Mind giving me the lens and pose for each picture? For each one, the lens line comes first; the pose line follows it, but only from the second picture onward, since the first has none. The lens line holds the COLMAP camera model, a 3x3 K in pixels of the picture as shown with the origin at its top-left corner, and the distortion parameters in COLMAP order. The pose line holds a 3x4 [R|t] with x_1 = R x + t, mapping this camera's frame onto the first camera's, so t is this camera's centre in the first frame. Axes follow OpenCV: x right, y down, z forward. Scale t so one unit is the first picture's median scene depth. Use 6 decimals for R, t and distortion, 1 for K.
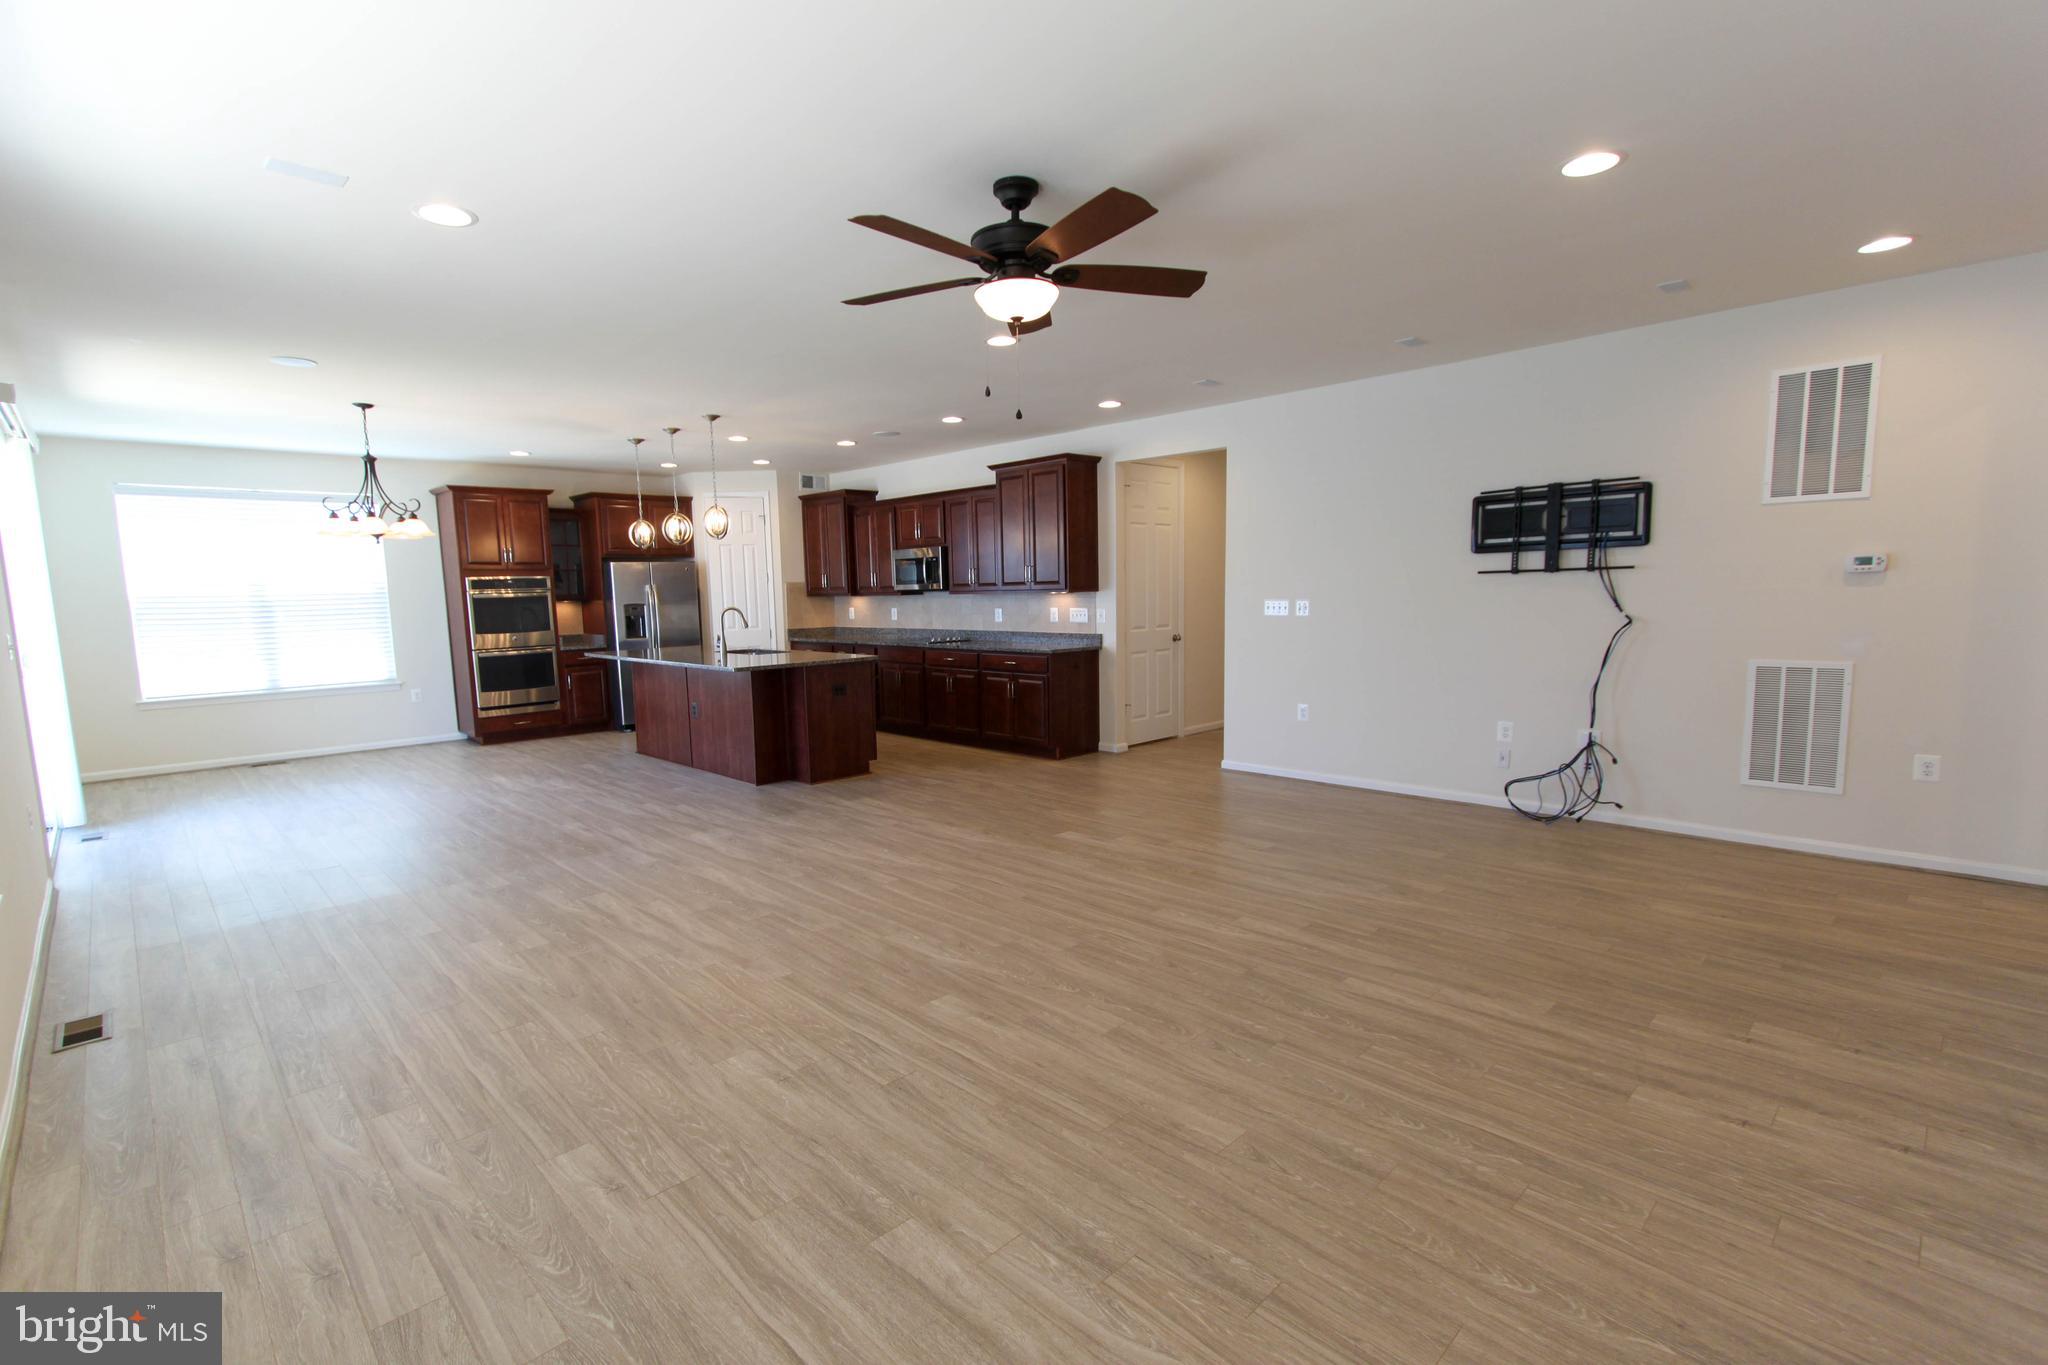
lens RADIAL K [[935.9, 0, 1010.4], [0, 935.9, 696.6], [0, 0, 1]] dist [0.000449, 0.001027]
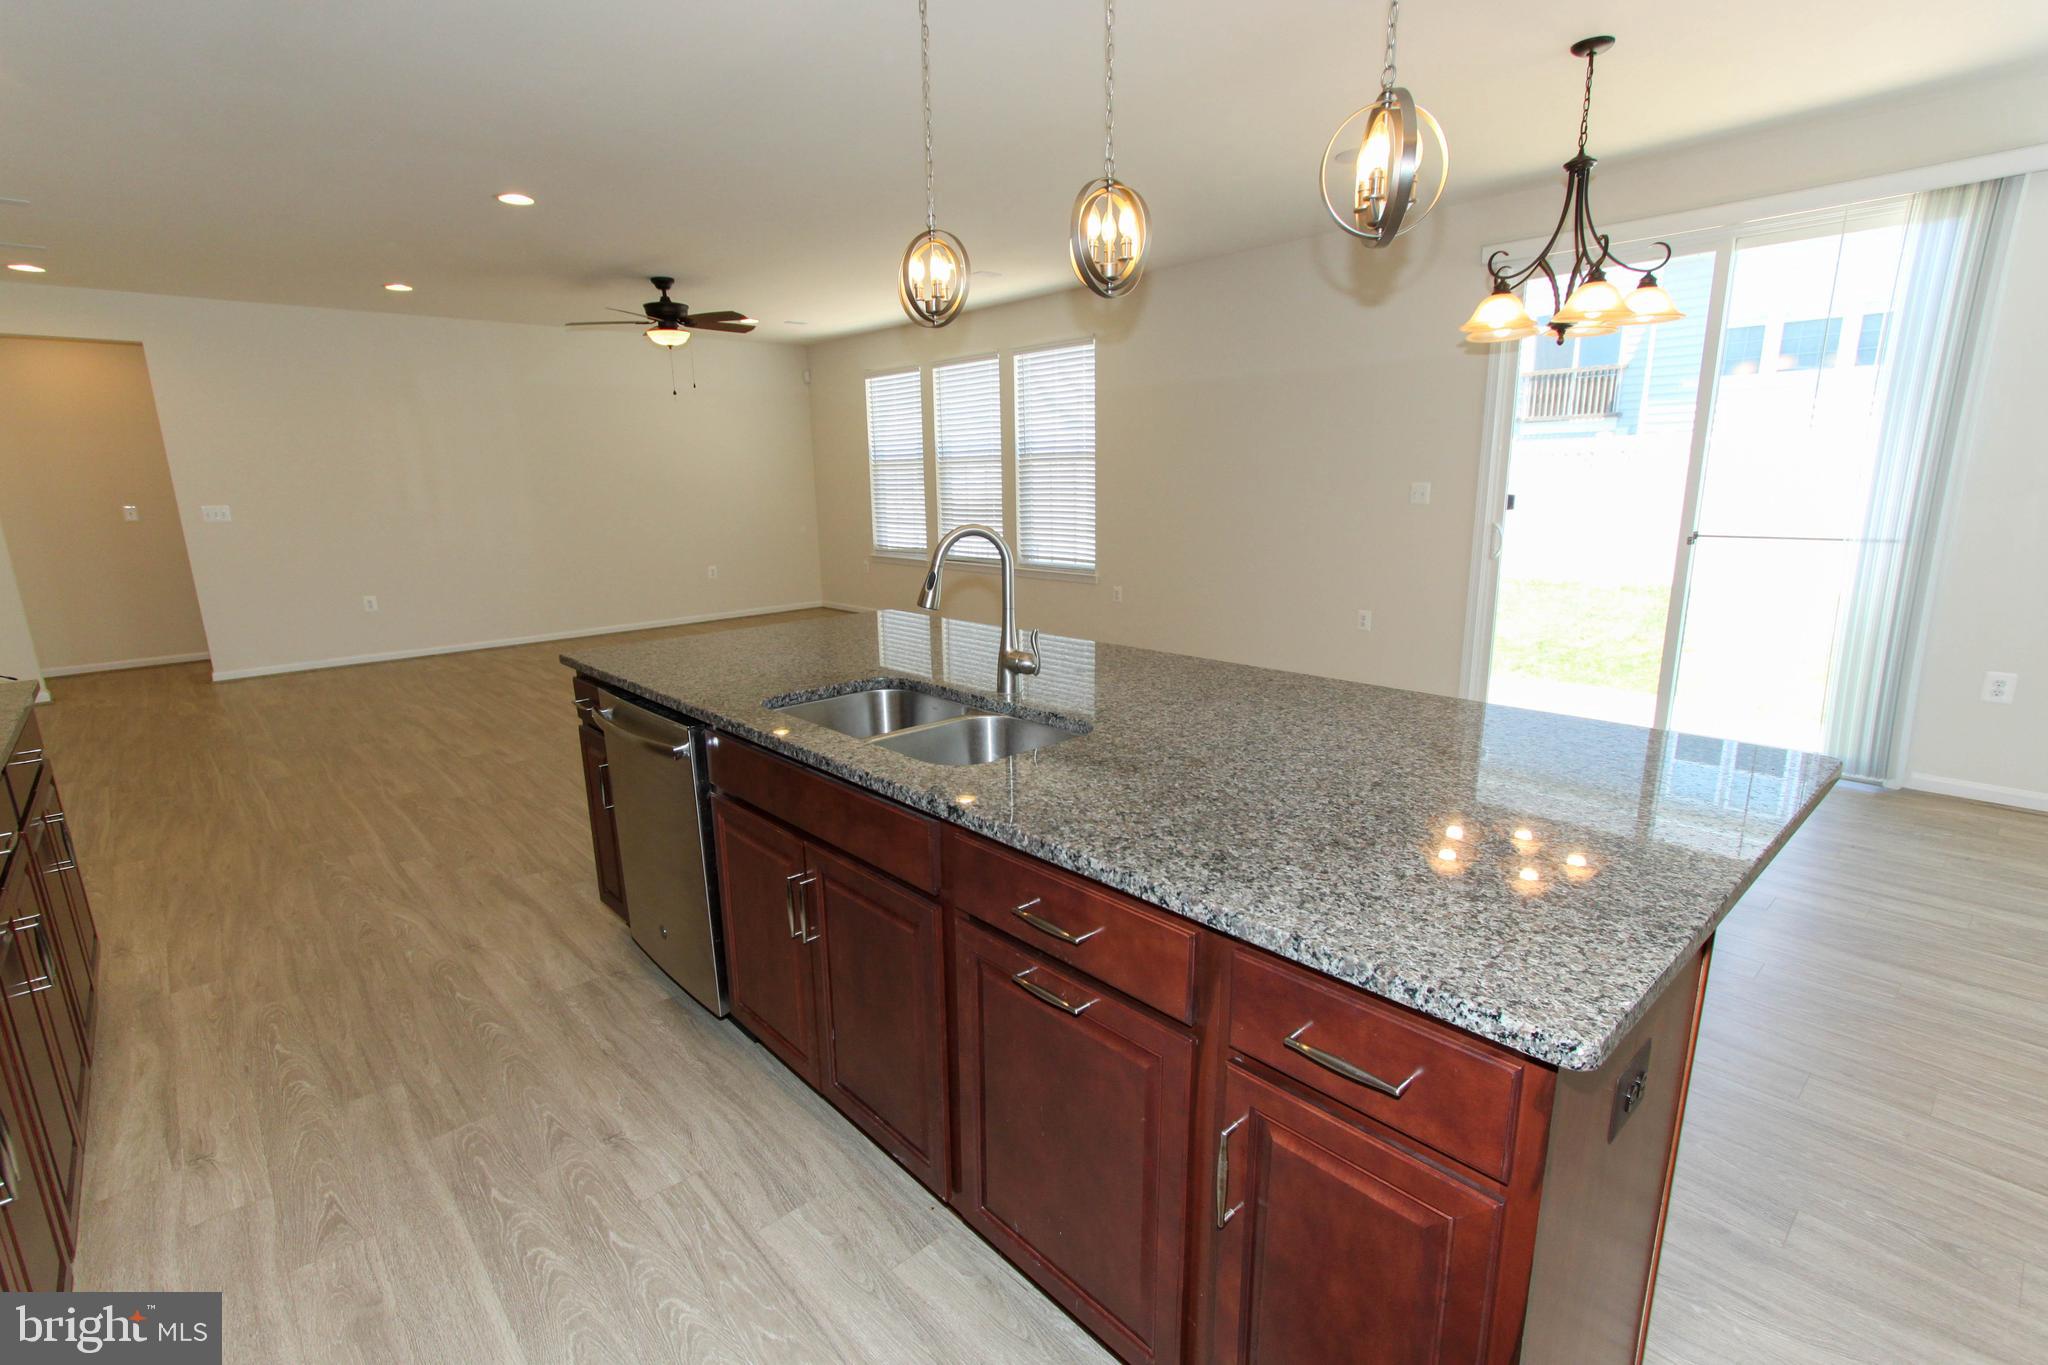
lens RADIAL K [[951.7, 0, 1010.1], [0, 951.7, 712.4], [0, 0, 1]] dist [0.000533, 0.000454]
pose [[-0.998068, 0.030171, 0.054318, -0.447989], [0.047586, 0.933288, 0.355962, -0.196346], [-0.039954, 0.357859, -0.932920, 1.754283]]
